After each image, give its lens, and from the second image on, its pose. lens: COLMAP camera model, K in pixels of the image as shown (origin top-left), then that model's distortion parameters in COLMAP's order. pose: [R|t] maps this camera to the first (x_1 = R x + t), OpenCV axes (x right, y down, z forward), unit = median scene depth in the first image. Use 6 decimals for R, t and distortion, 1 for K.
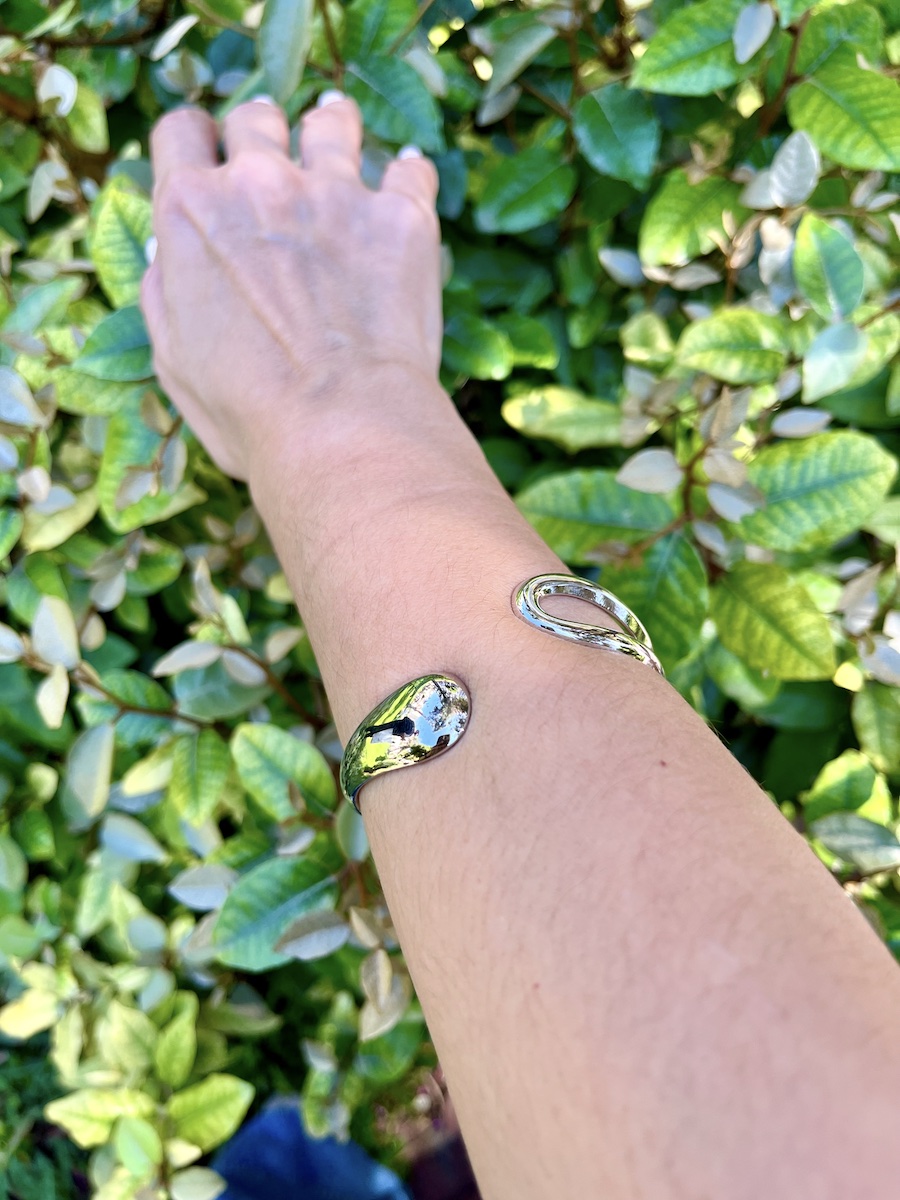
lens RADIAL K [[988.3, 0, 452.7], [0, 988.3, 615.9], [0, 0, 1]] dist [0.040892, -0.084091]
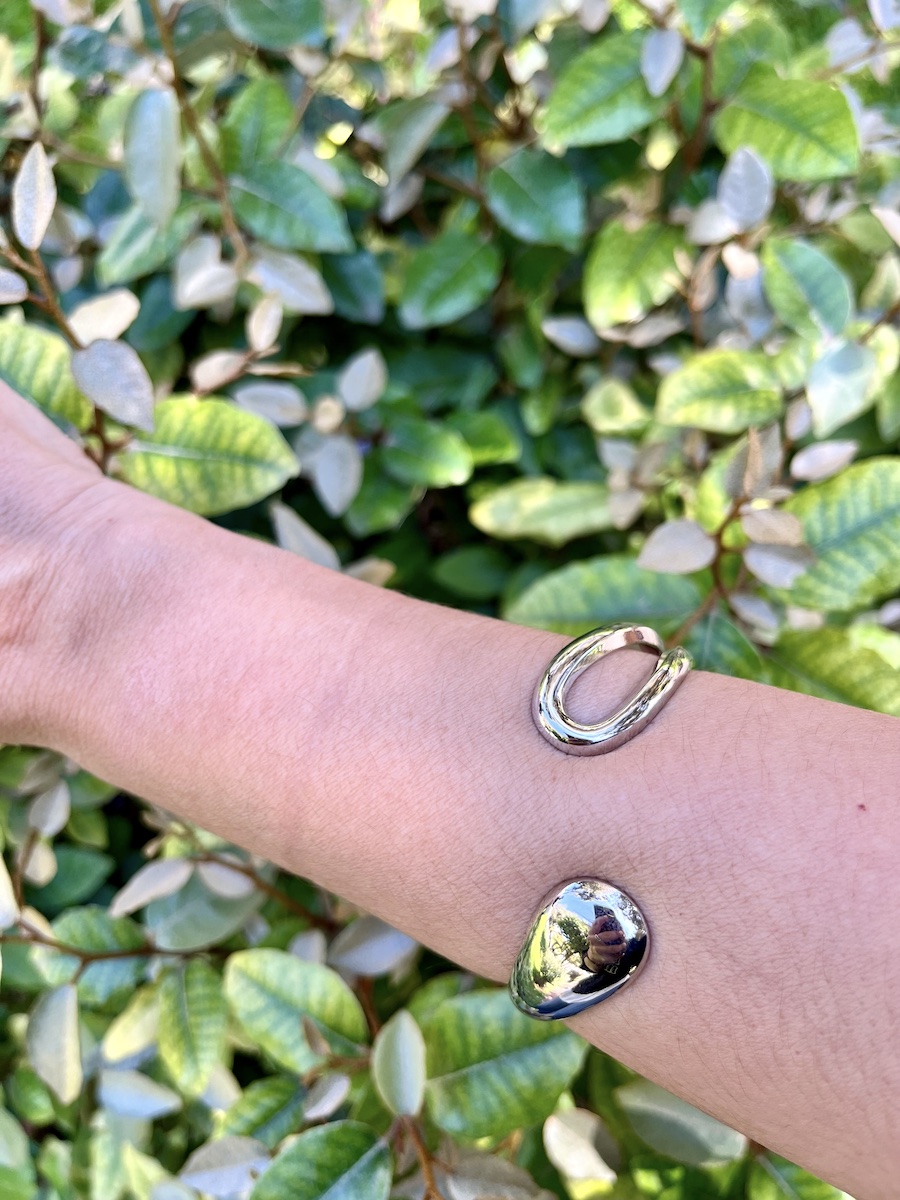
lens RADIAL K [[988.3, 0, 452.7], [0, 988.3, 615.9], [0, 0, 1]] dist [0.040892, -0.084091]
pose [[0.981129, -0.191390, 0.027483, -0.008333], [0.193285, 0.974595, -0.113165, -0.025025], [-0.005126, 0.116341, 0.993196, 0.145656]]
